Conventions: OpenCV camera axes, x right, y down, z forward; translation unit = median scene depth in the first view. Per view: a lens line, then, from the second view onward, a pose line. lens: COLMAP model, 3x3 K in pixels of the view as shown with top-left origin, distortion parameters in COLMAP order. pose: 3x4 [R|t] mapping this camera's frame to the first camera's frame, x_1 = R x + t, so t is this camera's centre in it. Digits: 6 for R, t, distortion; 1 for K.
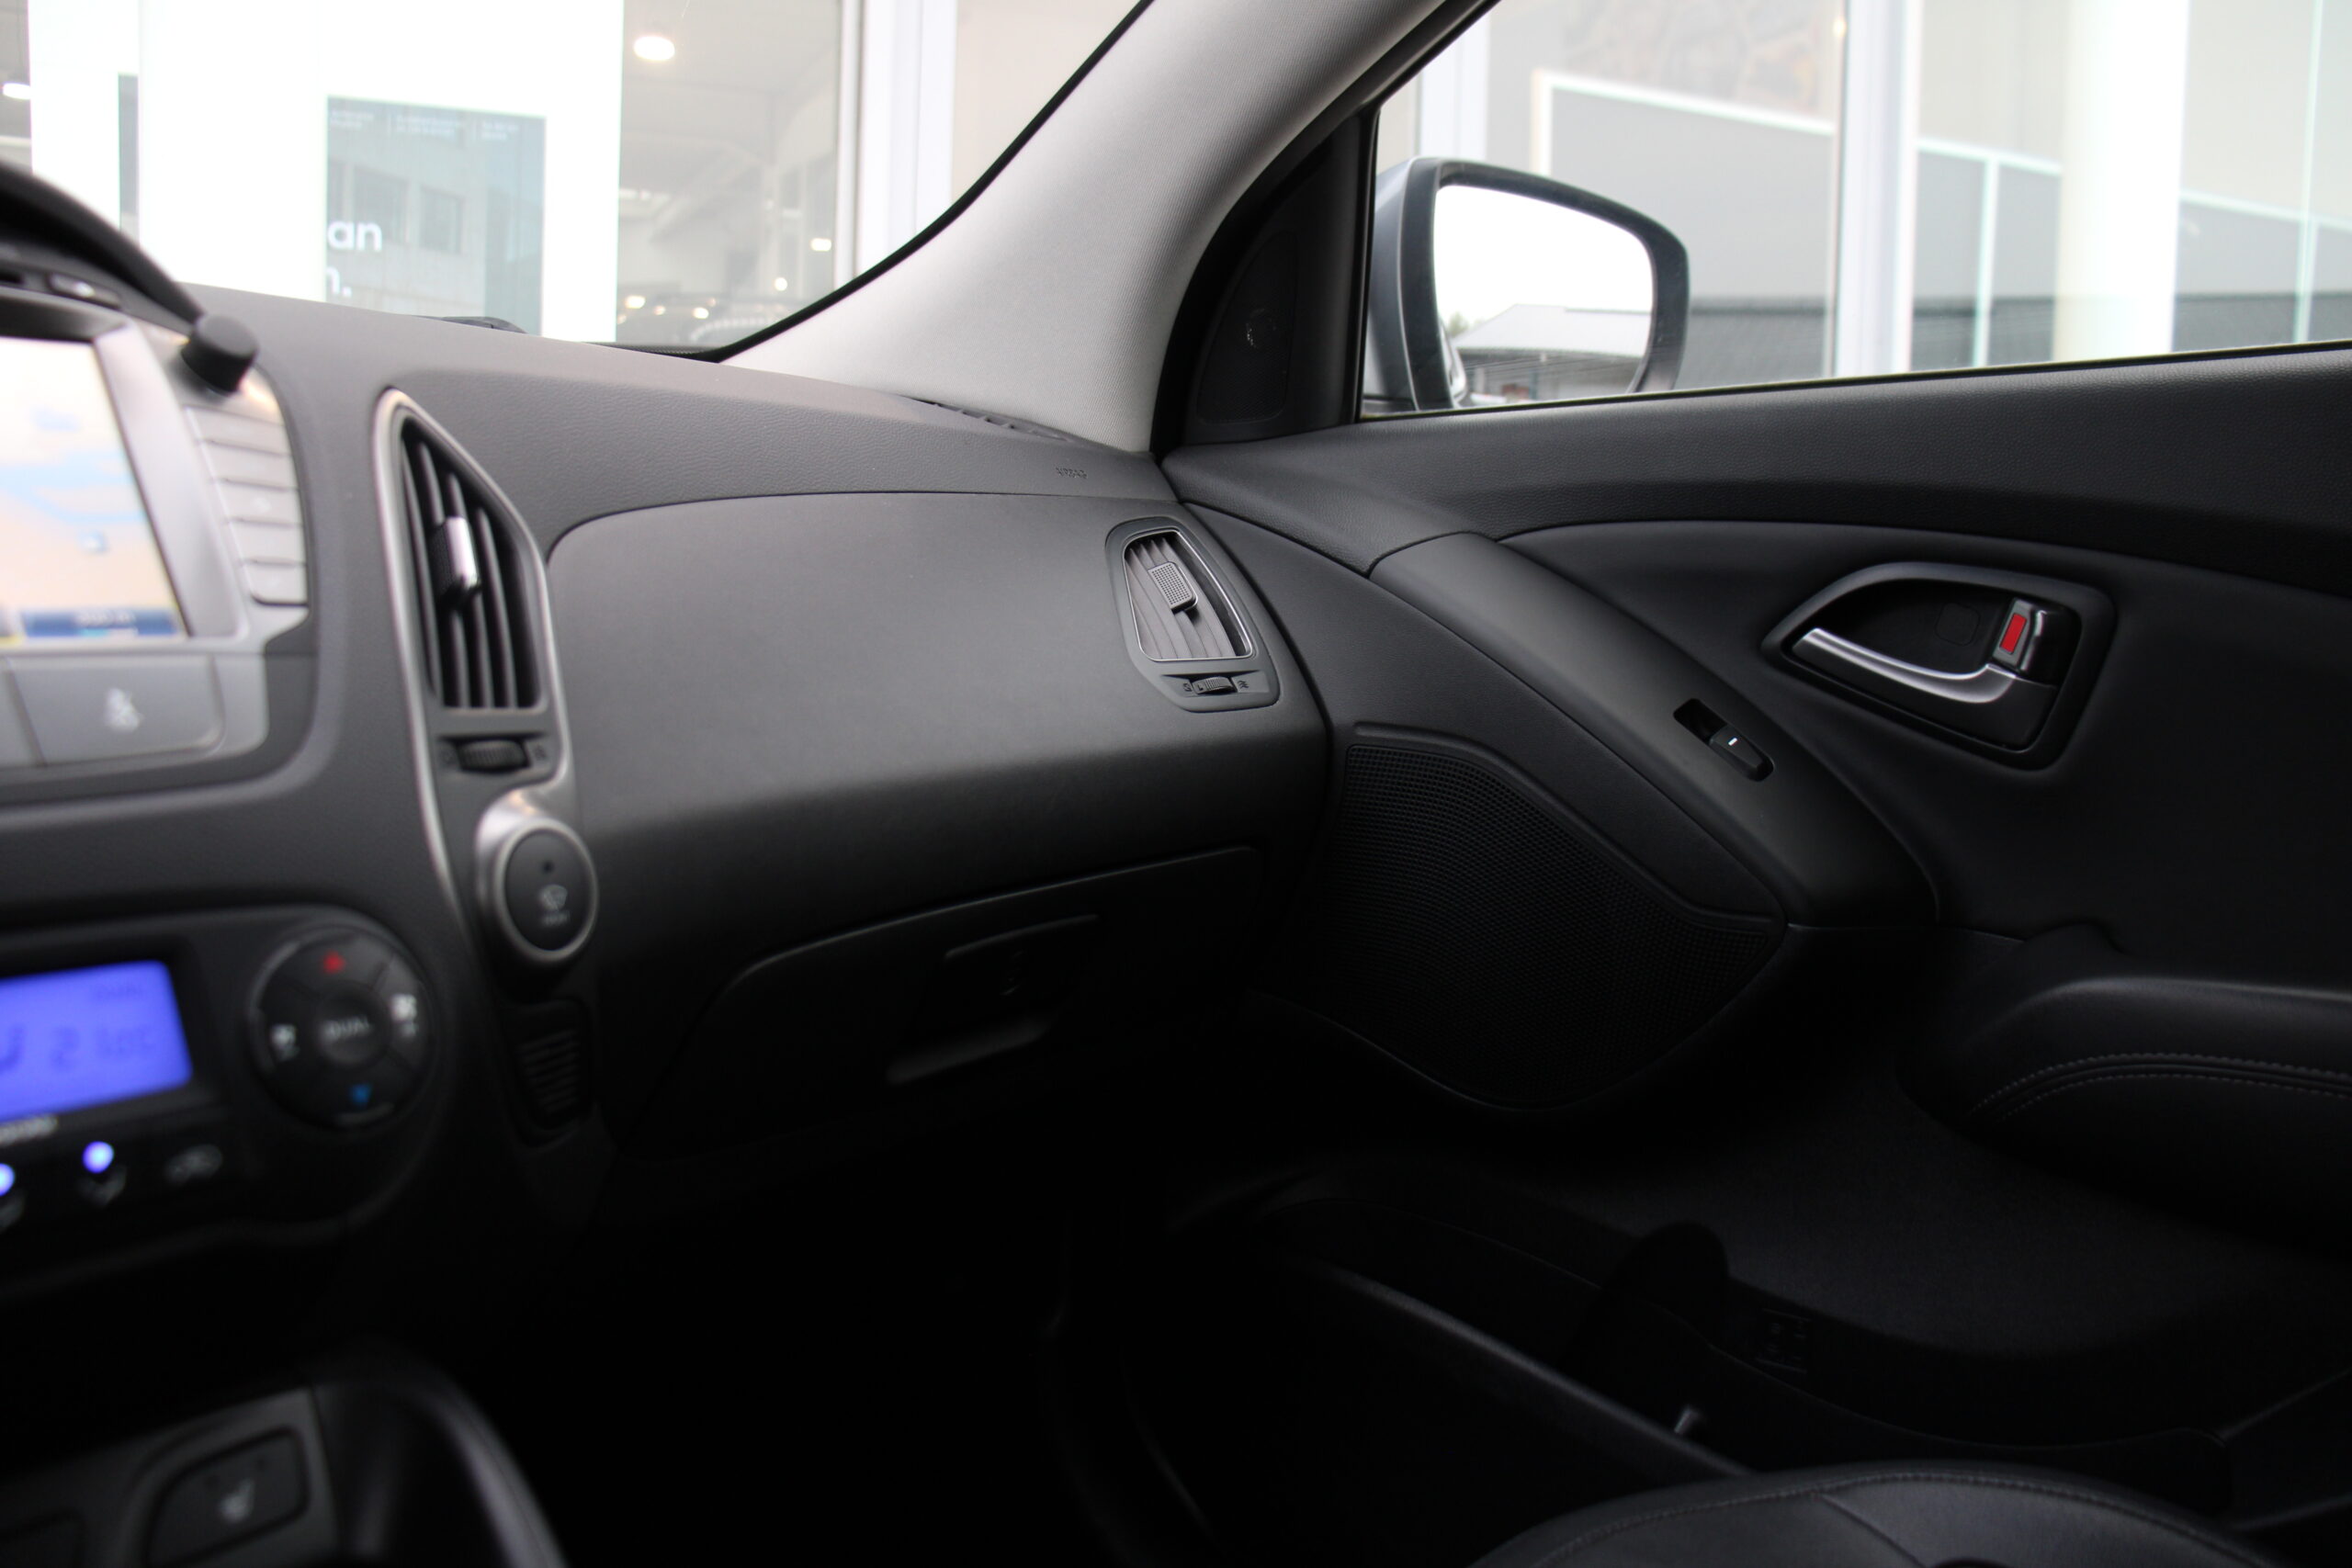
lens RADIAL K [[1906.2, 0, 1232.4], [0, 1906.2, 754.7], [0, 0, 1]] dist [-0.171614, 0.105401]
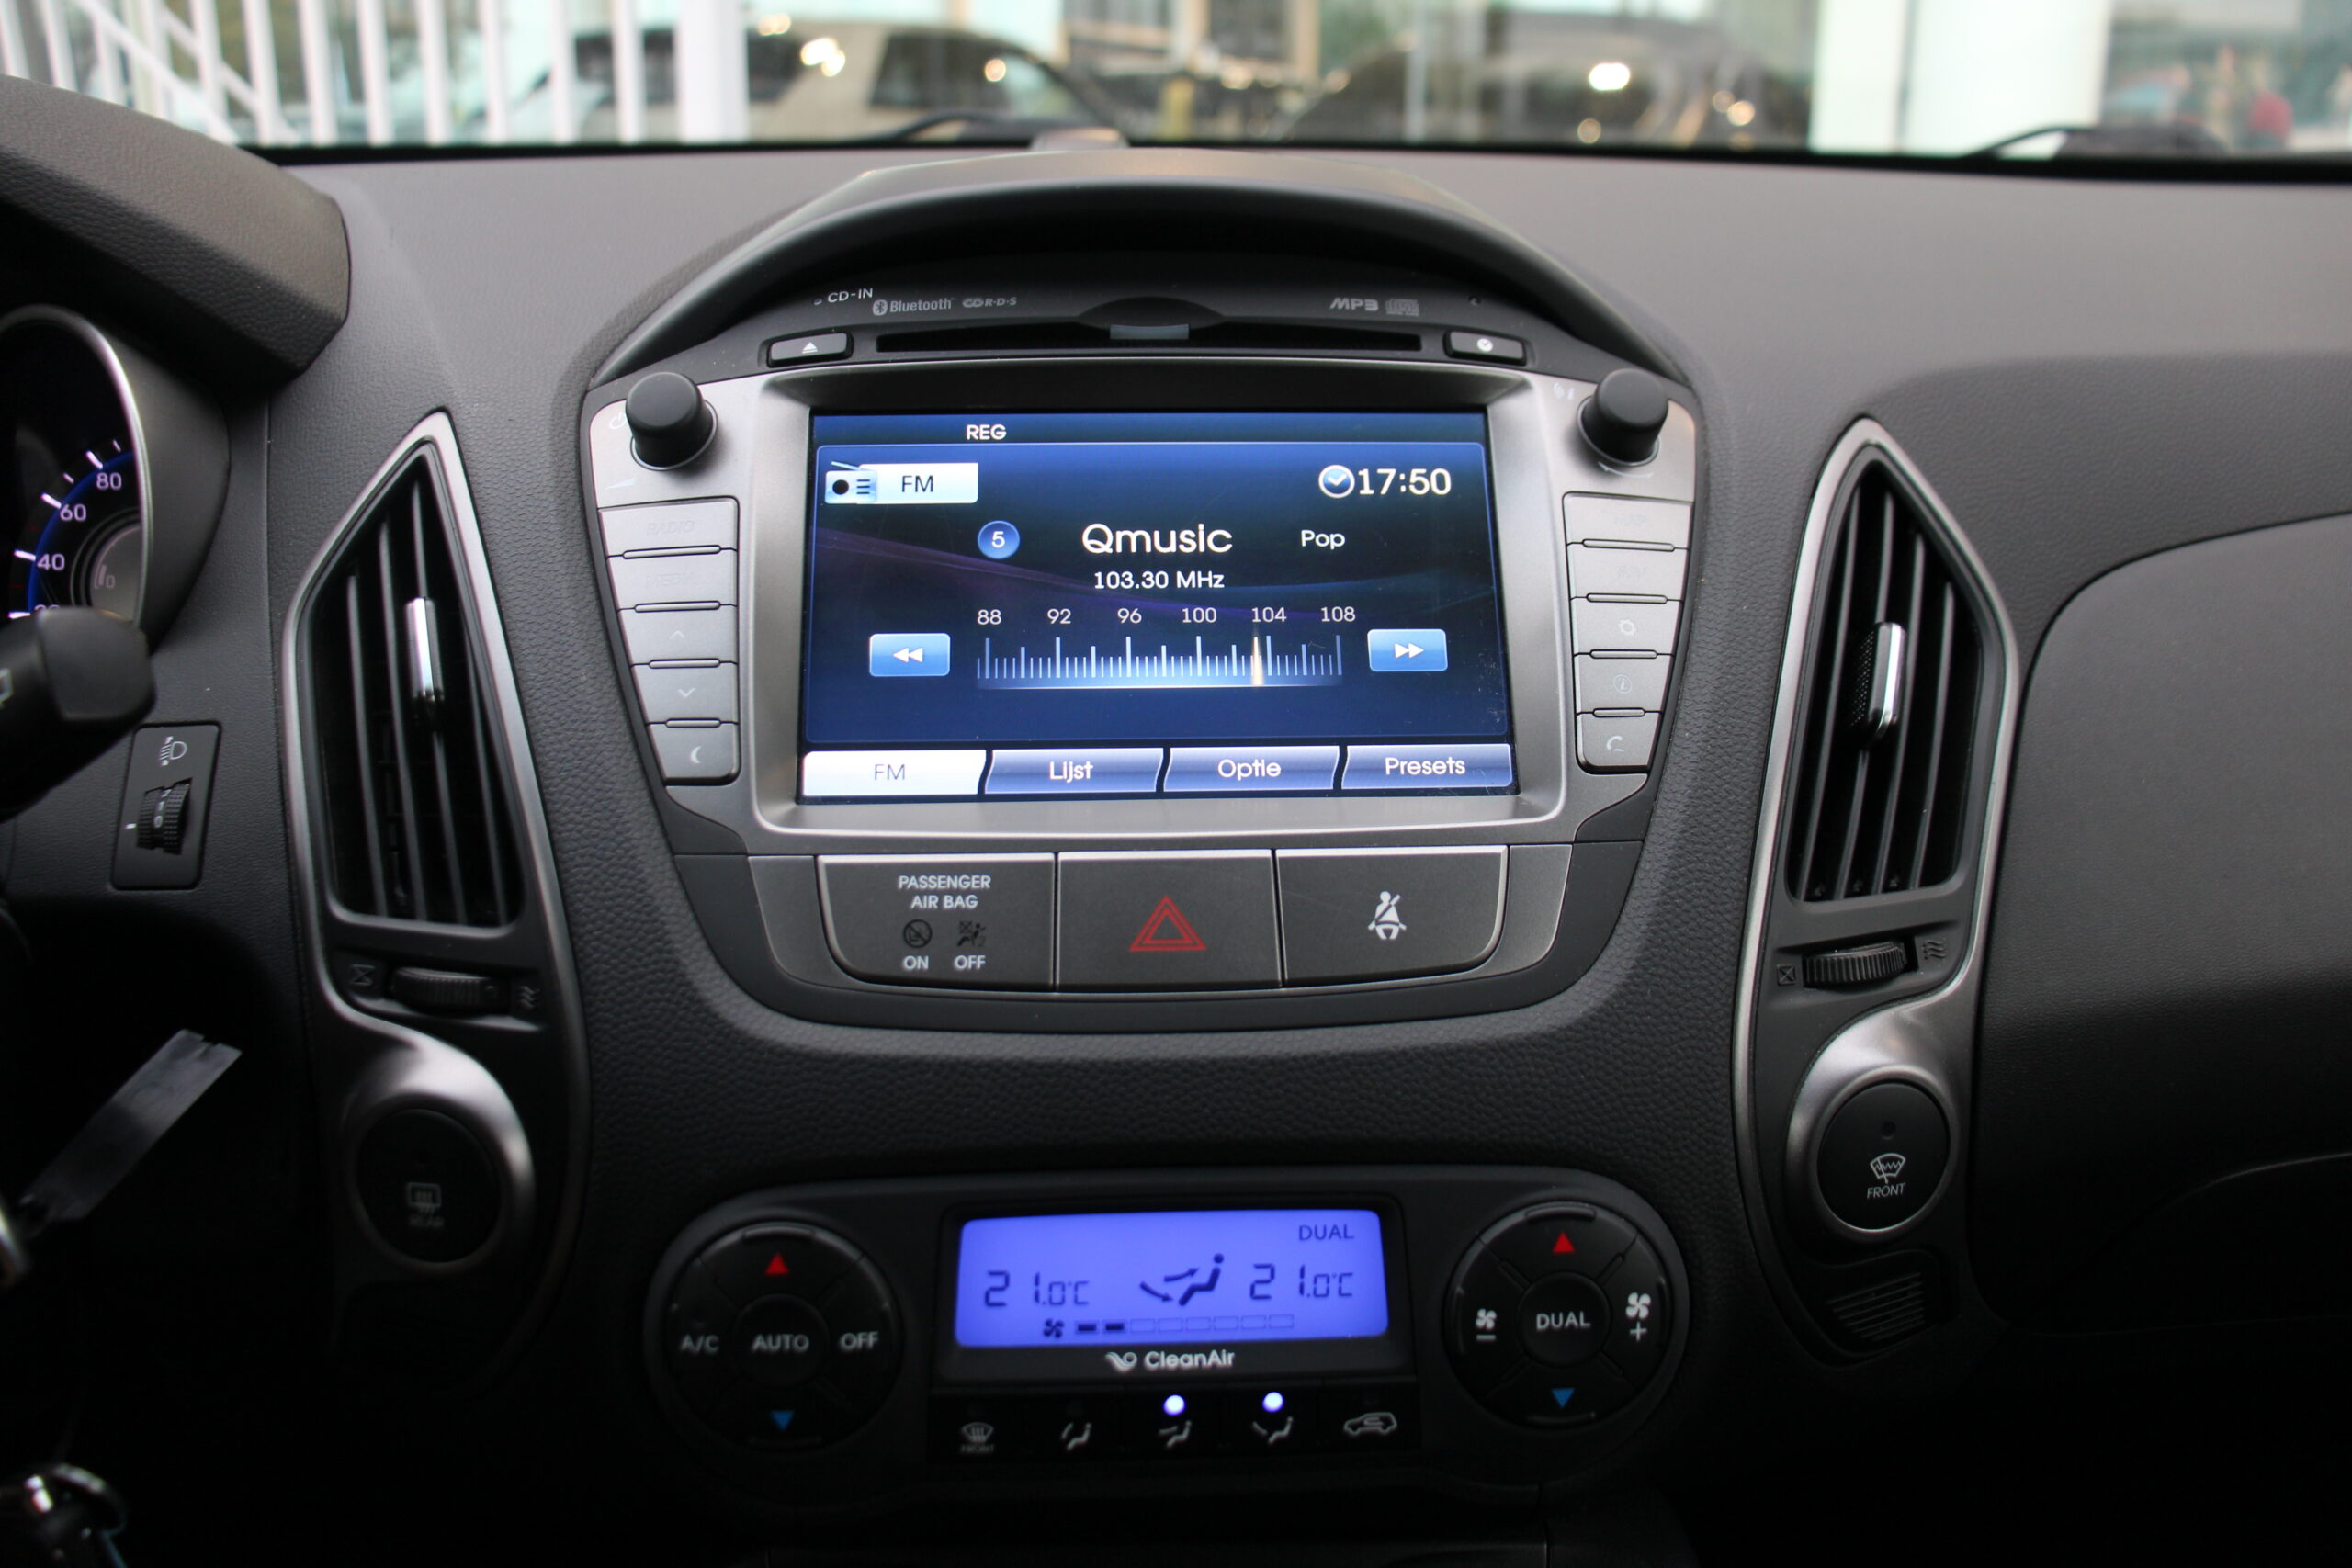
lens RADIAL K [[1906.2, 0, 1189.6], [0, 1906.2, 748.3], [0, 0, 1]] dist [-0.171614, 0.105401]
pose [[0.608436, 0.218369, -0.762969, 0.020155], [-0.070167, 0.972435, 0.222366, -0.263216], [0.790495, -0.081760, 0.606986, 0.310581]]
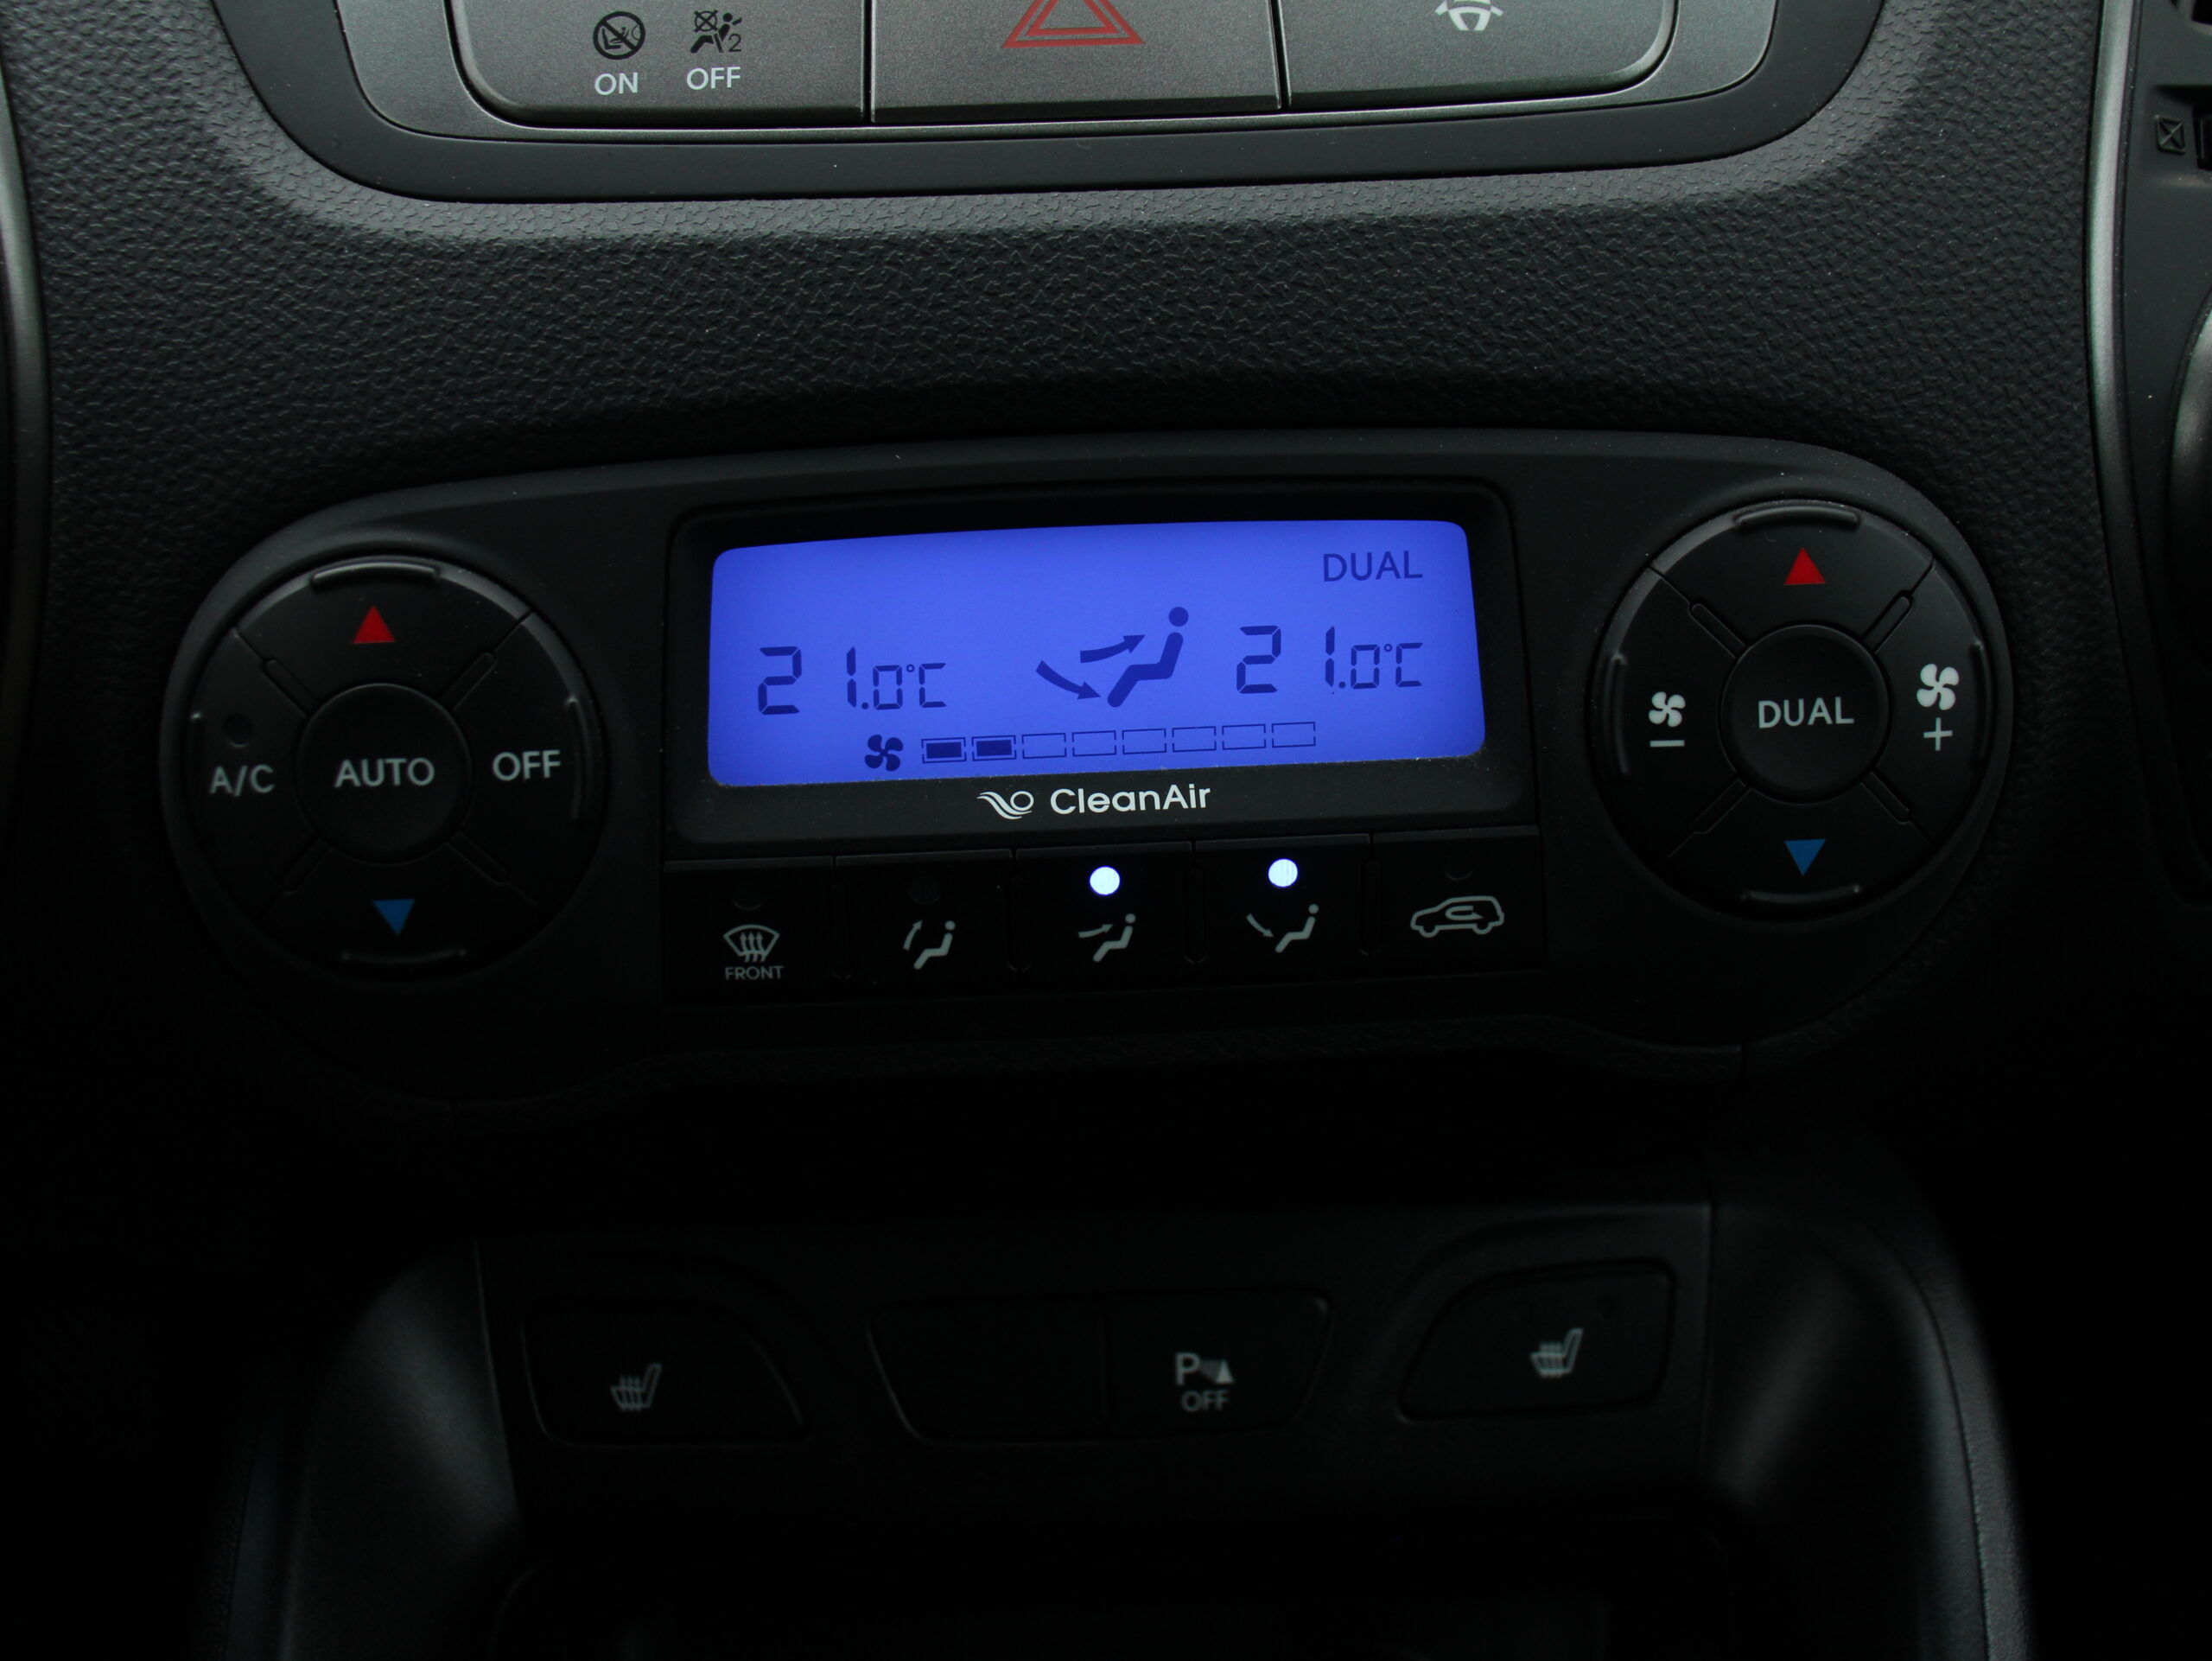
lens RADIAL K [[2218.1, 0, 1111.6], [0, 2218.1, 784.1], [0, 0, 1]] dist [-0.116984, 0.000000]
pose [[0.603713, 0.299130, -0.738954, -0.145925], [-0.043500, 0.937914, 0.344131, -0.019299], [0.796014, -0.175612, 0.579242, 0.465024]]
